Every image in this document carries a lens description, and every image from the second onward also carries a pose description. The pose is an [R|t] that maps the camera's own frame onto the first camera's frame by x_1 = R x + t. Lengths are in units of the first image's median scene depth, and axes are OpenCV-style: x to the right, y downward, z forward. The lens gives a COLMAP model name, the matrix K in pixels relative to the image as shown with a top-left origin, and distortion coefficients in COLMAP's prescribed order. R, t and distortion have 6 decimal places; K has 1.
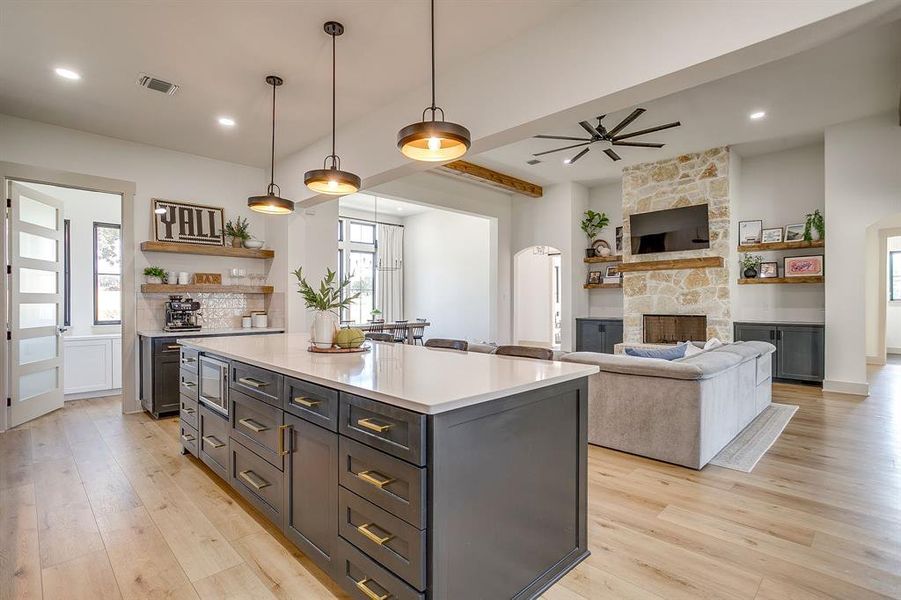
lens RADIAL K [[439.7, 0, 447.3], [0, 439.7, 302.2], [0, 0, 1]] dist [-0.042712, 0.023113]
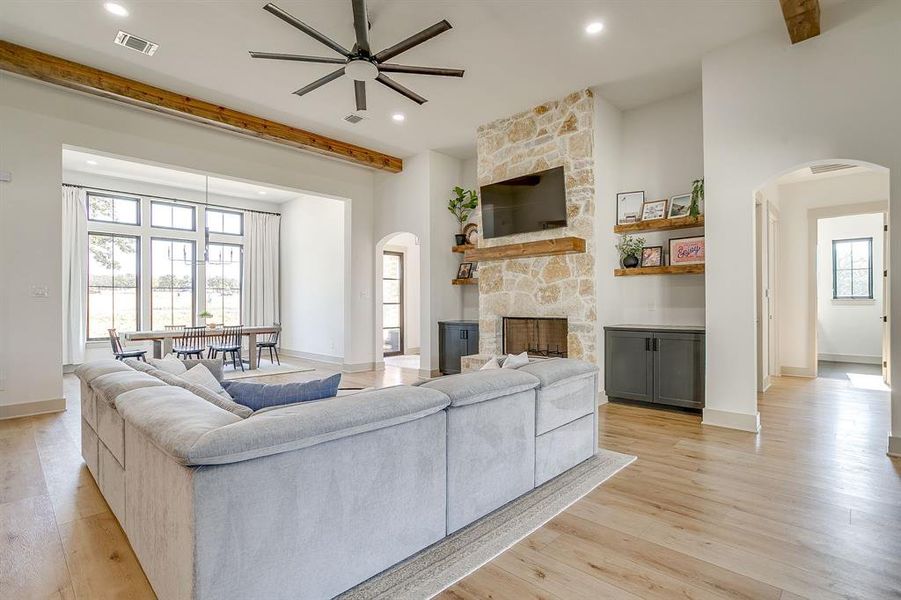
lens RADIAL K [[439.7, 0, 449.3], [0, 439.7, 304.6], [0, 0, 1]] dist [-0.042712, 0.023113]
pose [[0.999757, -0.004183, 0.021644, 0.388928], [0.004178, 0.999991, 0.000311, 0.006835], [-0.021645, -0.000221, 0.999766, 0.261134]]
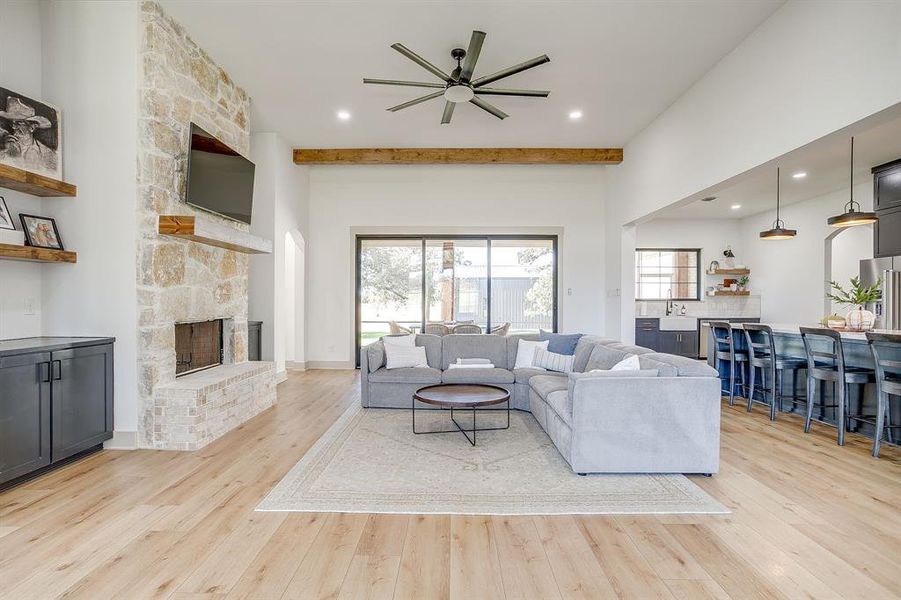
lens RADIAL K [[439.7, 0, 443.1], [0, 439.7, 303.4], [0, 0, 1]] dist [-0.042712, 0.023113]
pose [[-0.691260, -0.004240, 0.722594, -0.151604], [-0.000465, 0.999985, 0.005423, 0.003228], [-0.722606, 0.003413, -0.691252, 1.276066]]
